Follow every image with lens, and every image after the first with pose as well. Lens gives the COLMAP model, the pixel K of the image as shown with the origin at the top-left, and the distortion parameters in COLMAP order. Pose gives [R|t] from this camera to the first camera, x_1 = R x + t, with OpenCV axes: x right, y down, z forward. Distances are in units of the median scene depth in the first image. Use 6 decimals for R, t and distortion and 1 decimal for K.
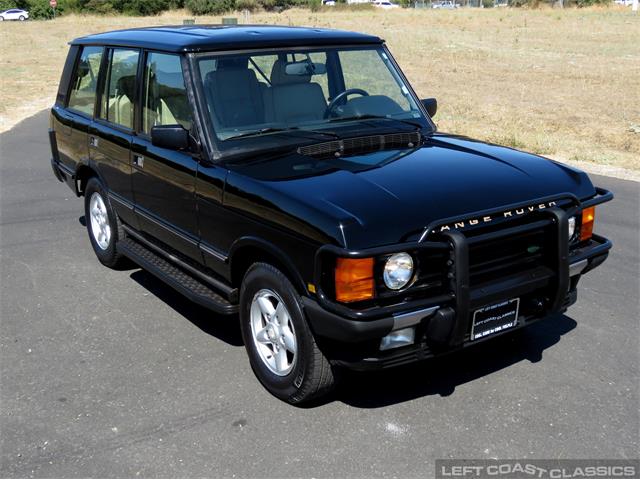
lens RADIAL K [[781.8, 0, 320.0], [0, 781.8, 240.0], [0, 0, 1]] dist [-0.009027, -0.008502]
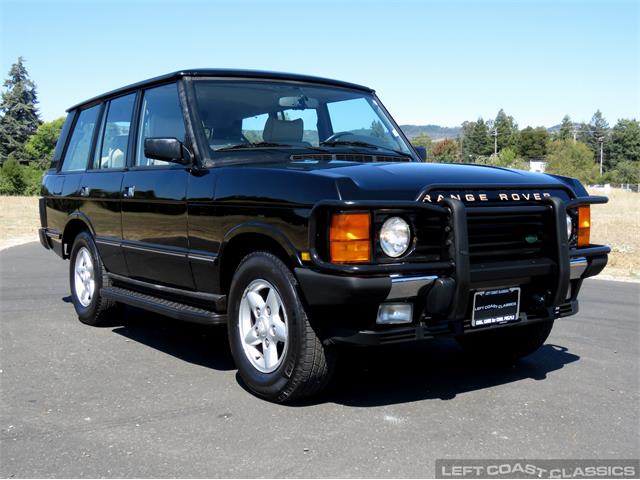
lens RADIAL K [[781.8, 0, 320.0], [0, 781.8, 240.0], [0, 0, 1]] dist [-0.009027, -0.008502]
pose [[0.999805, 0.008316, 0.017927, -0.008648], [-0.003922, 0.972597, -0.232464, 0.237421], [-0.019369, 0.232348, 0.972440, 0.054963]]
